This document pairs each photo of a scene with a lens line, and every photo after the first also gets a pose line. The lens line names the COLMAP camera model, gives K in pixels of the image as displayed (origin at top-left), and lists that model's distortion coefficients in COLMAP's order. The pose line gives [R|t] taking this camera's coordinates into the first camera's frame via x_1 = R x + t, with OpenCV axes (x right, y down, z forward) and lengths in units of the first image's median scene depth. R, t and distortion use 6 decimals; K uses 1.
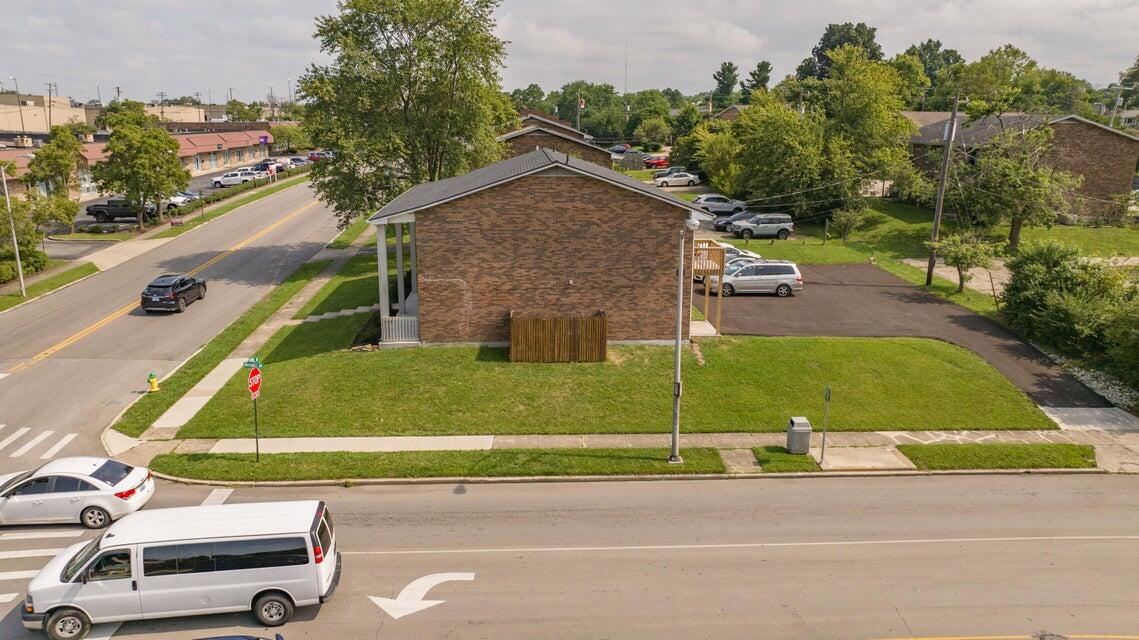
lens RADIAL K [[804.5, 0, 569.4], [0, 804.5, 319.5], [0, 0, 1]] dist [-0.046139, 0.052764]
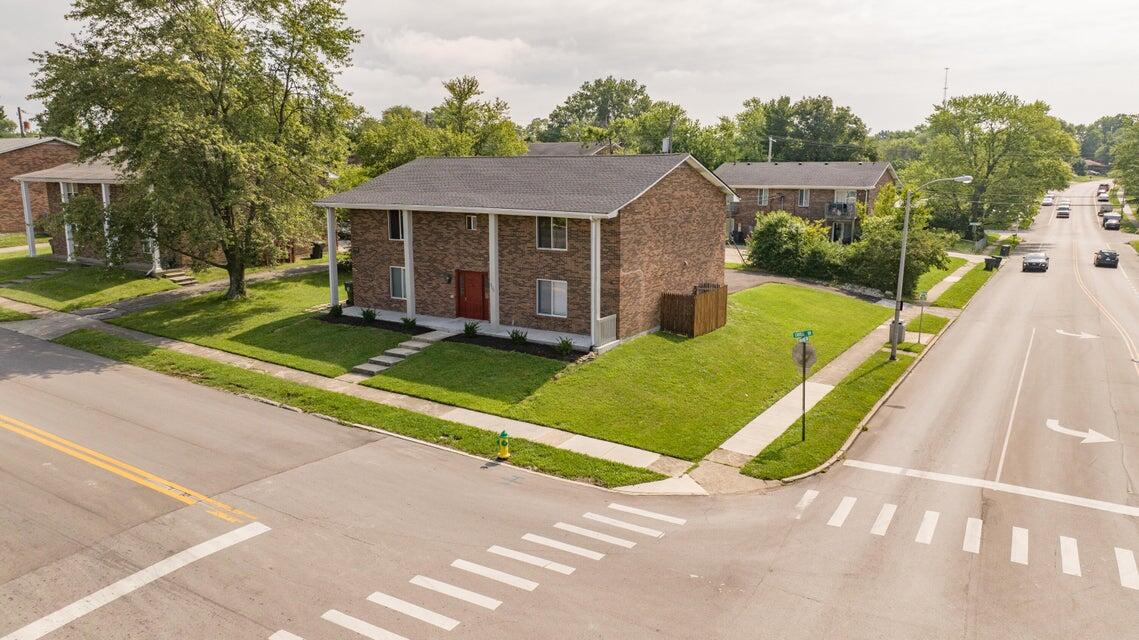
lens RADIAL K [[804.5, 0, 569.4], [0, 804.5, 319.5], [0, 0, 1]] dist [-0.046139, 0.052764]
pose [[0.578477, -0.154671, 0.800900, -1.123767], [0.201790, 0.978475, 0.043215, -0.056160], [-0.790345, 0.136614, 0.597236, 0.533141]]
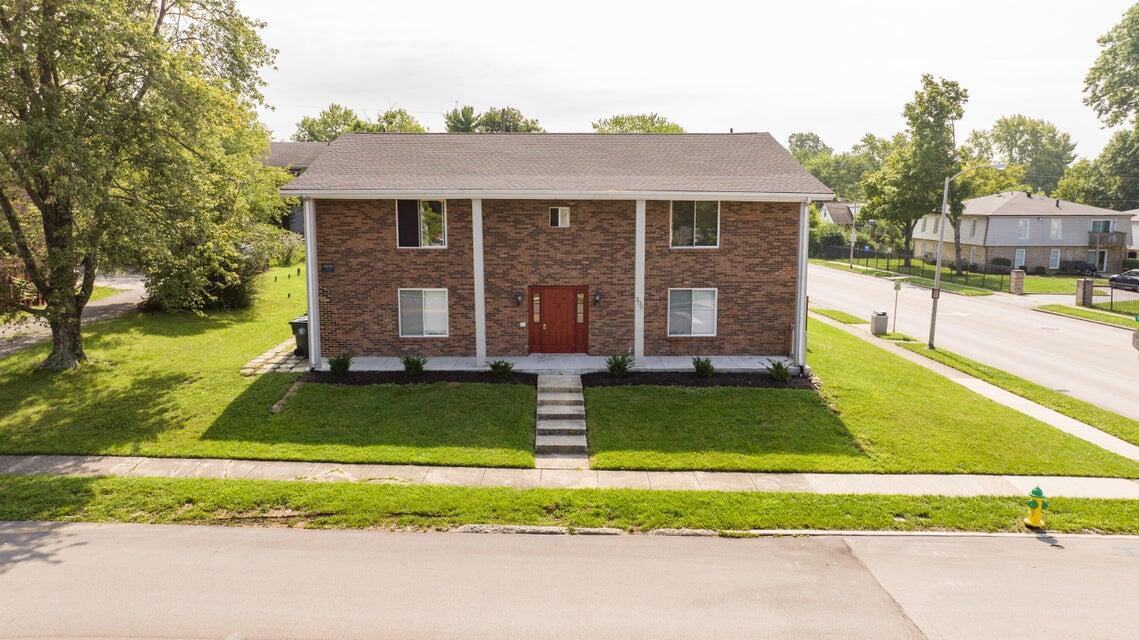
lens RADIAL K [[804.5, 0, 569.4], [0, 804.5, 319.5], [0, 0, 1]] dist [-0.046139, 0.052764]
pose [[0.036994, -0.156591, 0.986970, -1.074928], [0.243174, 0.959369, 0.143097, -0.190105], [-0.969277, 0.234712, 0.073570, 1.299638]]
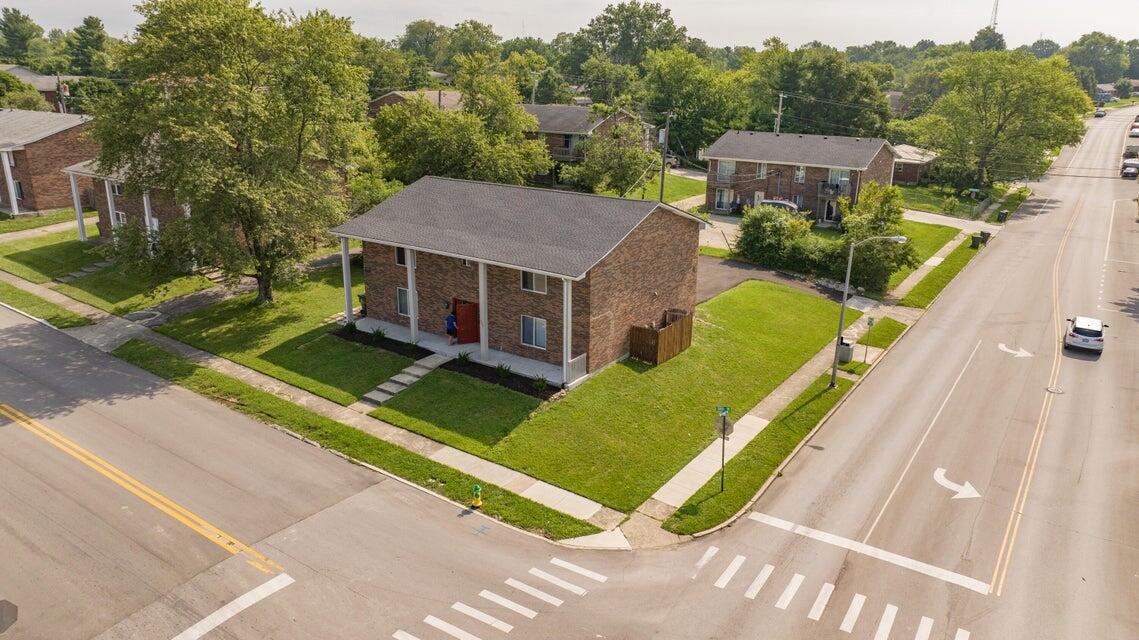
lens RADIAL K [[804.5, 0, 569.4], [0, 804.5, 319.5], [0, 0, 1]] dist [-0.046139, 0.052764]
pose [[0.608940, -0.238917, 0.756380, -1.178306], [0.185854, 0.969991, 0.156764, -0.258899], [-0.771136, 0.045117, 0.635070, 0.343960]]
